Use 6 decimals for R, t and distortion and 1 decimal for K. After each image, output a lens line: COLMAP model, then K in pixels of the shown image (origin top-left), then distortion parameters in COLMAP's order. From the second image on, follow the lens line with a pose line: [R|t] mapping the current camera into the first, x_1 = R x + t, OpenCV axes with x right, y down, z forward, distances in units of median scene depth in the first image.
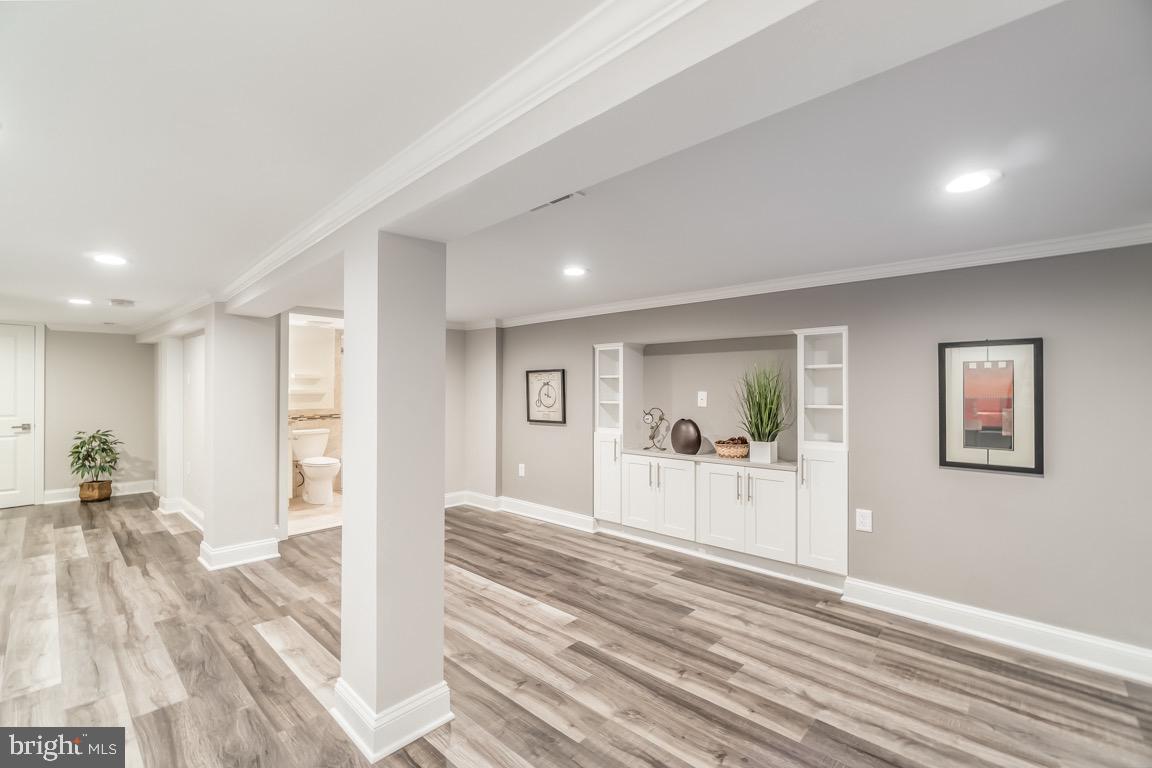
lens RADIAL K [[495.3, 0, 578.9], [0, 495.3, 387.0], [0, 0, 1]] dist [-0.002684, -0.000236]
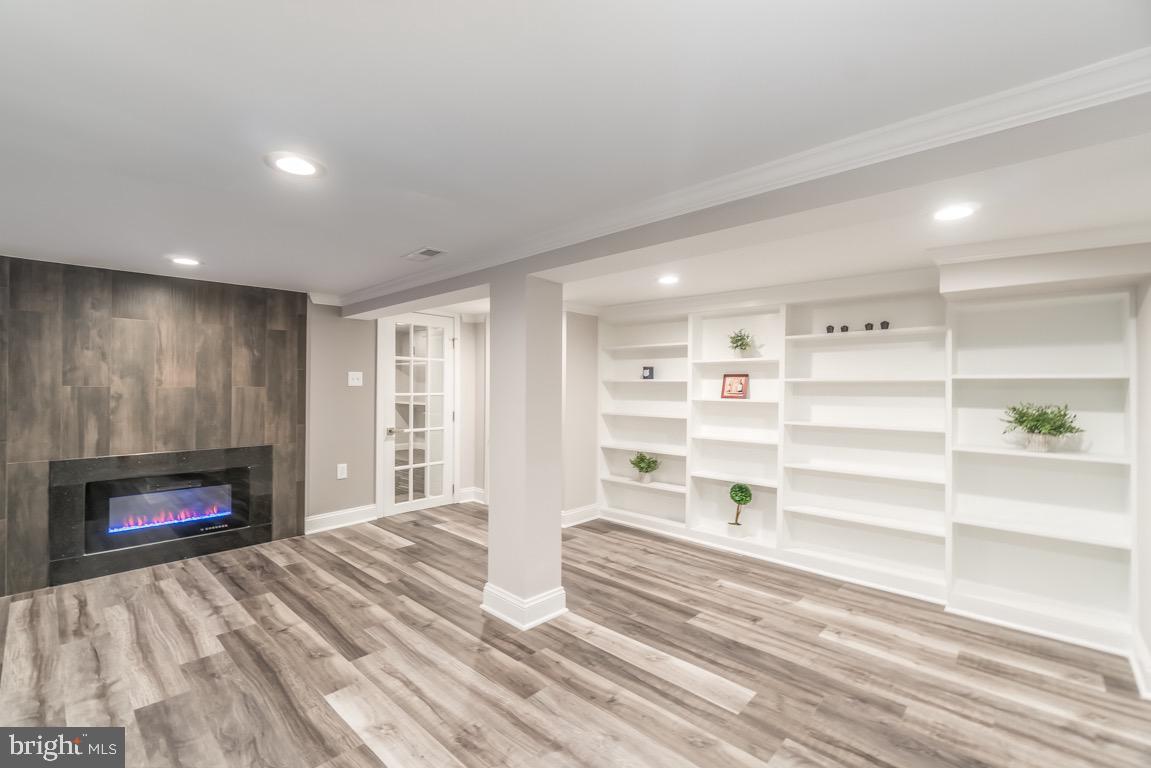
lens RADIAL K [[494.9, 0, 572.5], [0, 494.9, 385.6], [0, 0, 1]] dist [-0.002684, -0.000236]
pose [[-0.999883, -0.012089, -0.009421, -0.400687], [-0.012032, 0.999909, -0.006174, 0.014300], [0.009495, -0.006060, -0.999937, 1.965597]]
